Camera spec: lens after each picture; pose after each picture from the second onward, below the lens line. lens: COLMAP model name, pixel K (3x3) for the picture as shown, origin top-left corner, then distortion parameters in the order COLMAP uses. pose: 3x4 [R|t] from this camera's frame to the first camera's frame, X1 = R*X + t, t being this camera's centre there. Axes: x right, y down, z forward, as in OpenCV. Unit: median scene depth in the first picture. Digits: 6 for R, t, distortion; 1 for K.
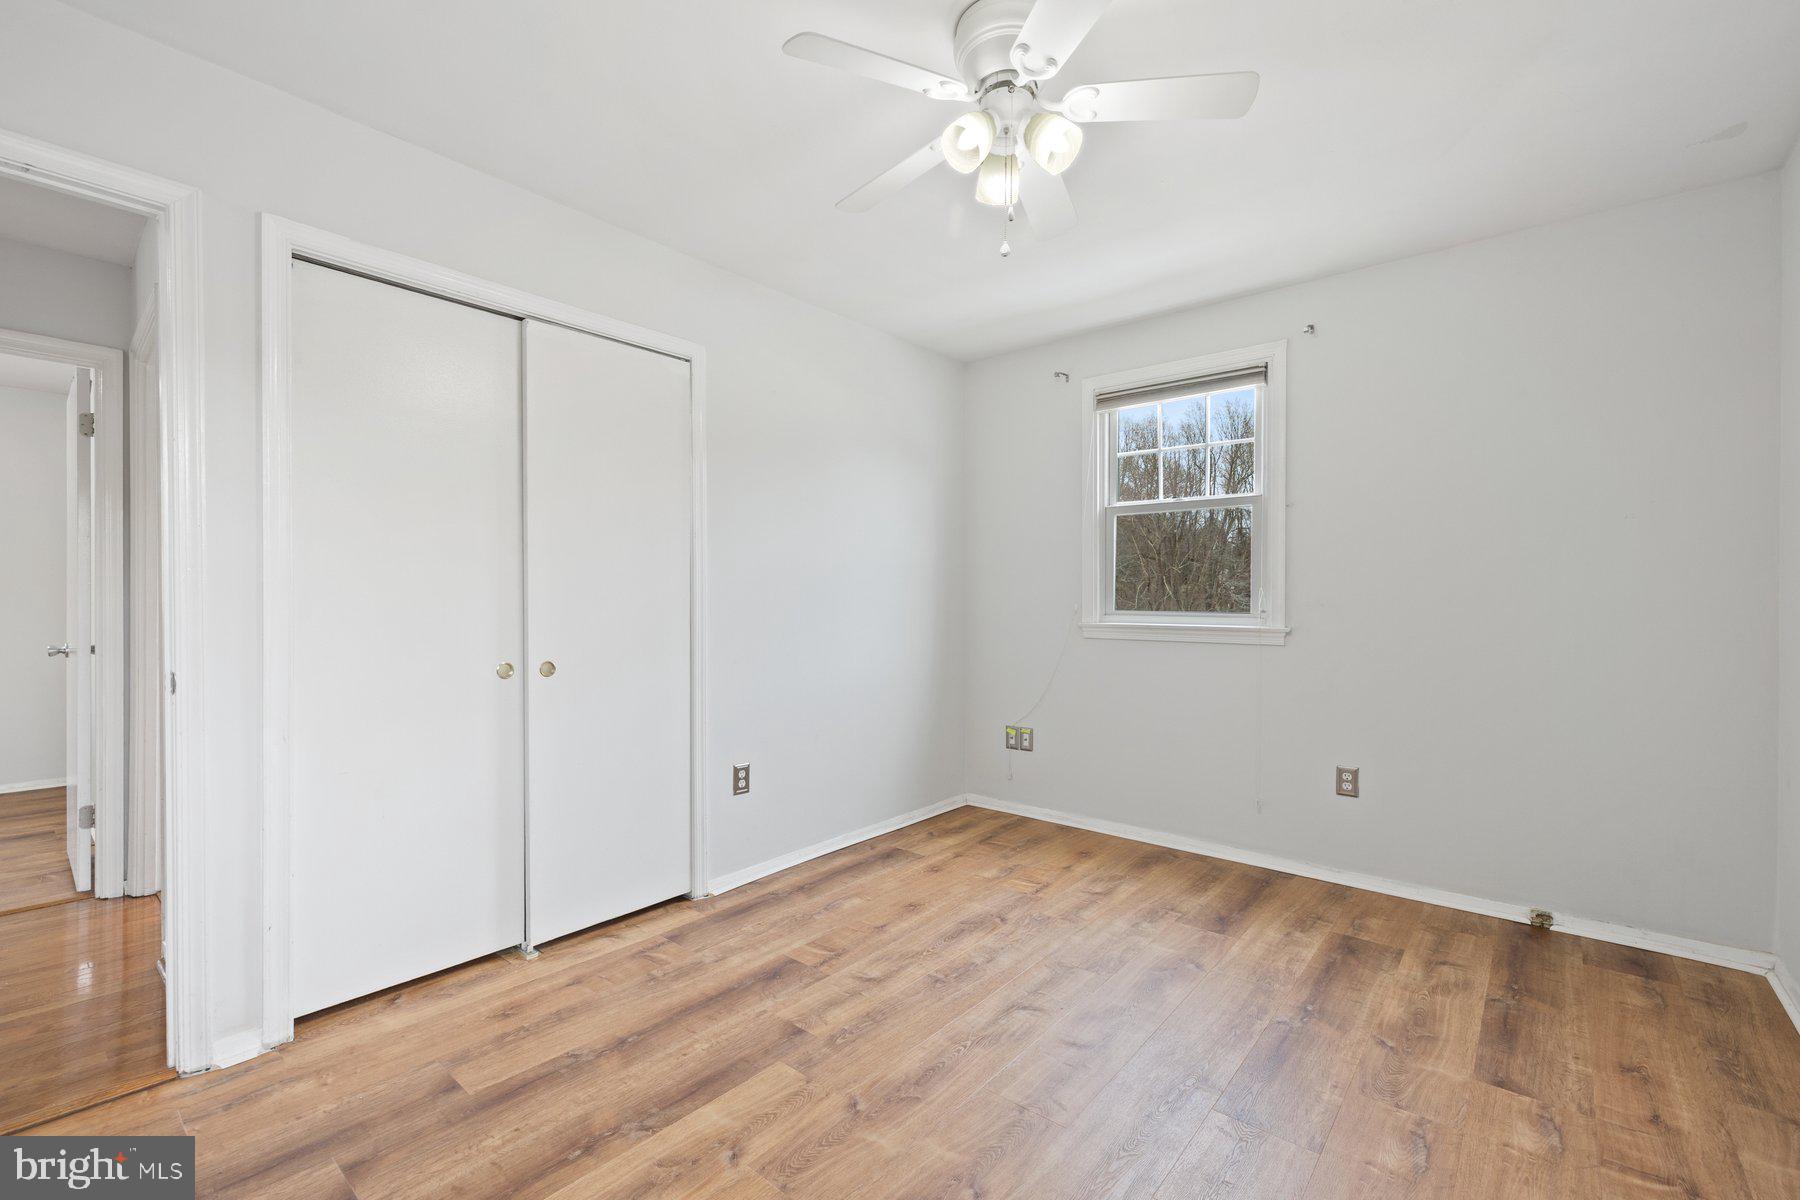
lens RADIAL K [[701.8, 0, 904.4], [0, 701.8, 608.4], [0, 0, 1]] dist [-0.000799, 0.000048]
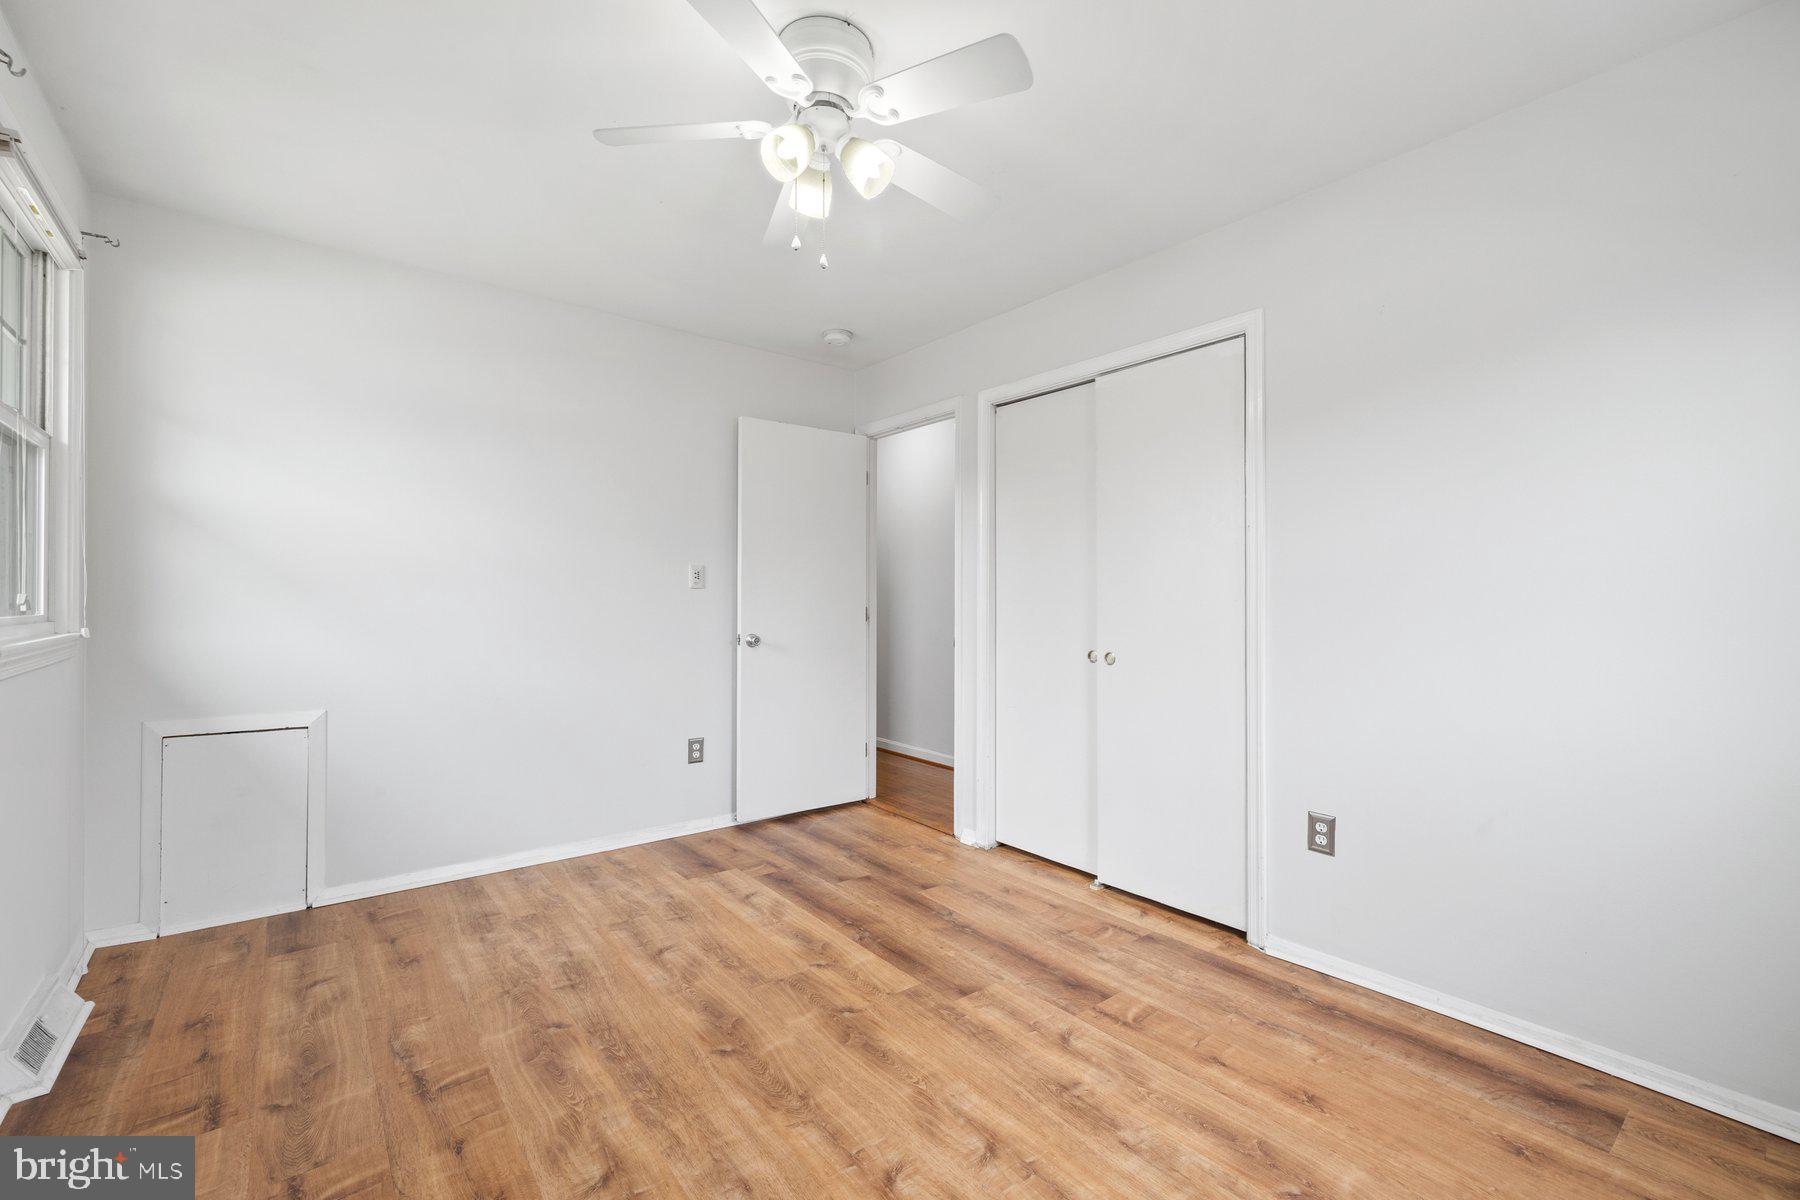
lens RADIAL K [[701.8, 0, 902.9], [0, 701.8, 595.1], [0, 0, 1]] dist [-0.000799, 0.000048]
pose [[-0.108464, -0.007663, -0.994071, 0.781971], [-0.015839, 0.999857, -0.005979, -0.010333], [0.993974, 0.015097, -0.108570, 0.827783]]
